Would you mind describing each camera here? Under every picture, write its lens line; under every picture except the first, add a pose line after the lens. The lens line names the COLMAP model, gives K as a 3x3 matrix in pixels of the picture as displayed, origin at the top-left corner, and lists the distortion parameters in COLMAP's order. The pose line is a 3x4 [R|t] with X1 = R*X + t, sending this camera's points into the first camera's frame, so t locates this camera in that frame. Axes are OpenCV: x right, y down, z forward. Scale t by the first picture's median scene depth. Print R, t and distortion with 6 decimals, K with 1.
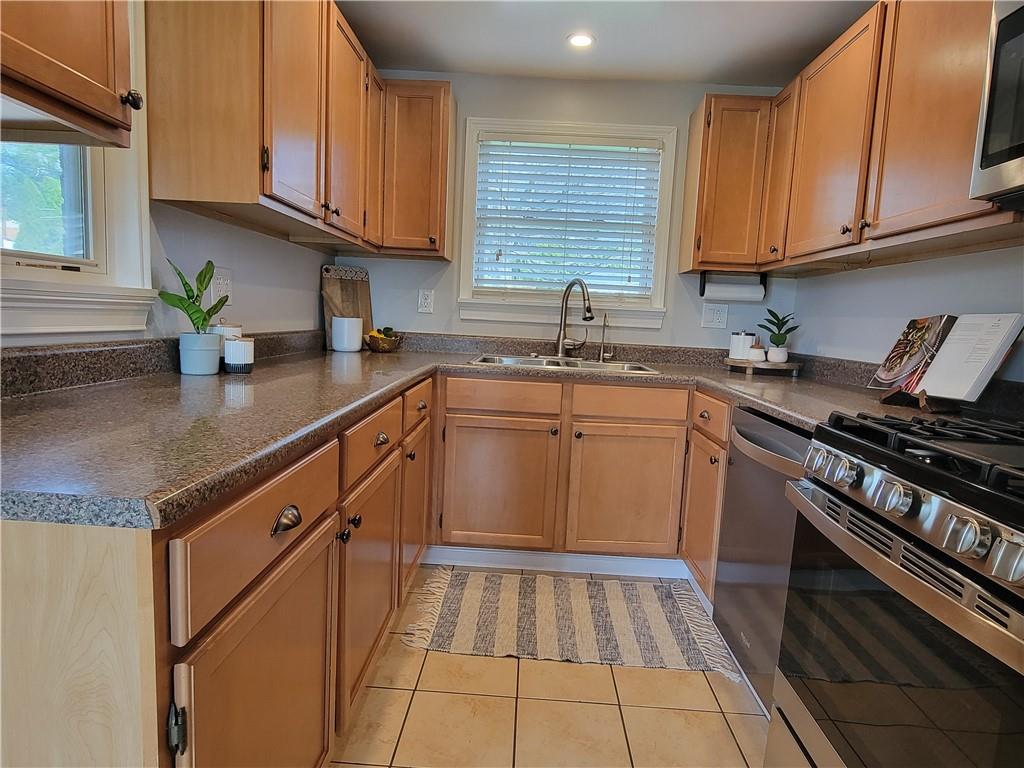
lens RADIAL K [[594.0, 0, 522.2], [0, 594.0, 388.5], [0, 0, 1]] dist [-0.005341, 0.001996]
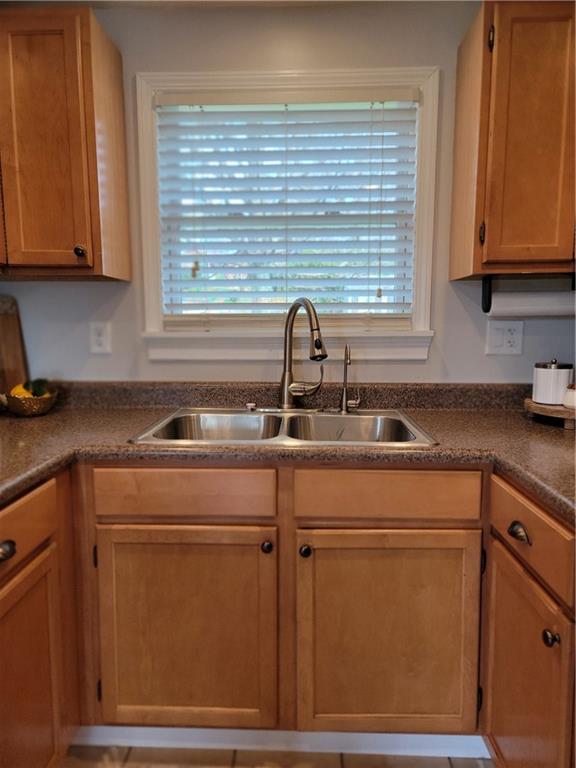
lens RADIAL K [[532.4, 0, 282.3], [0, 532.4, 386.7], [0, 0, 1]] dist [0.067564, -0.030176]
pose [[0.998438, -0.048699, -0.027387, 0.088605], [0.048732, 0.998812, 0.000521, -0.090713], [0.027329, -0.001855, 0.999625, 0.412541]]
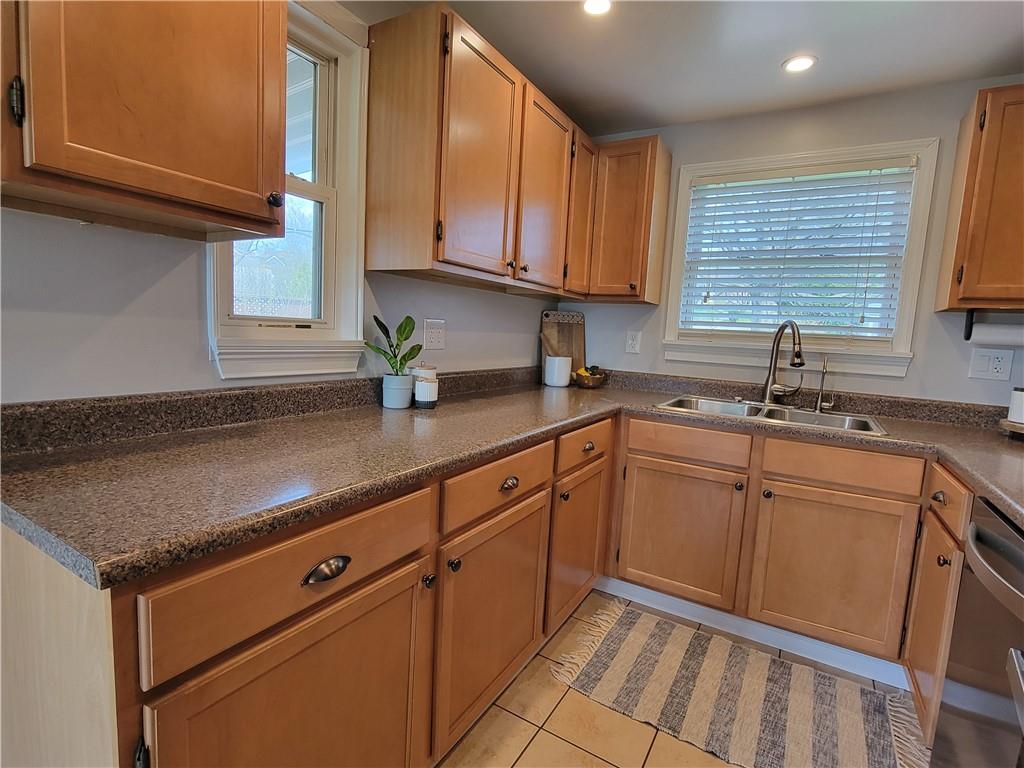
lens RADIAL K [[503.0, 0, 516.5], [0, 503.0, 387.4], [0, 0, 1]] dist [0.002154, -0.004216]
pose [[0.872022, 0.053742, -0.486507, 0.118027], [-0.070502, 0.997380, -0.016194, -0.042429], [0.484363, 0.048421, 0.873526, 0.128490]]
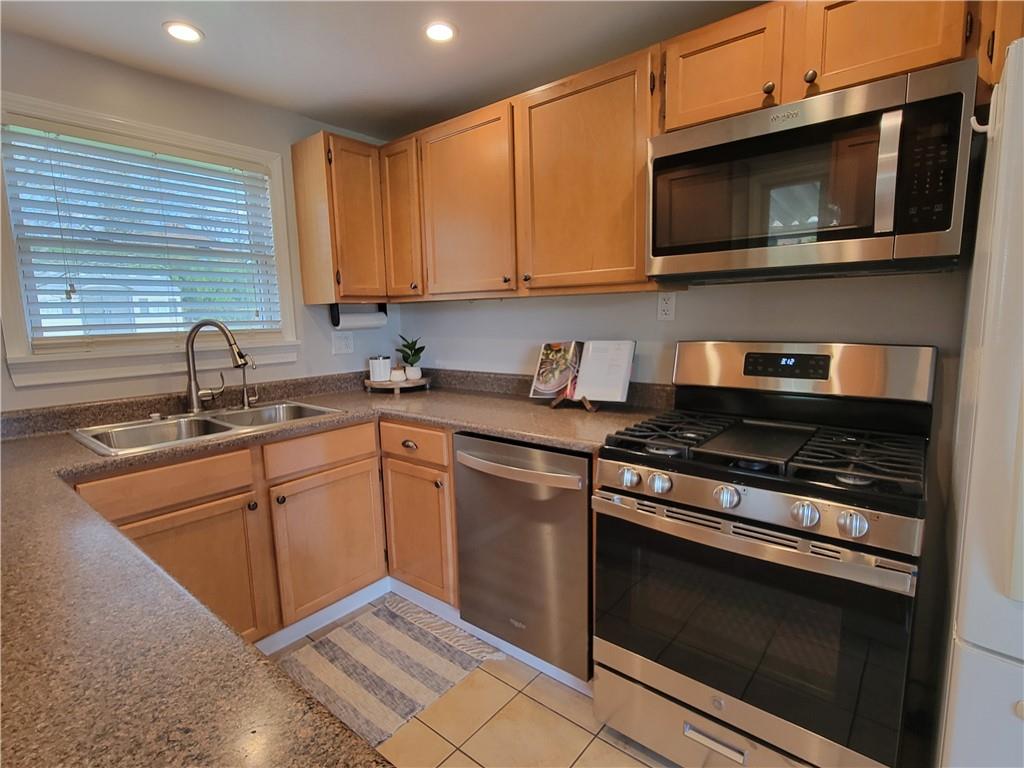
lens RADIAL K [[503.0, 0, 511.4], [0, 503.0, 387.0], [0, 0, 1]] dist [0.002154, -0.004216]
pose [[0.615489, -0.174490, 0.768587, -0.230123], [0.148101, 0.983419, 0.104662, -0.109782], [-0.774105, 0.049410, 0.631126, 0.233458]]
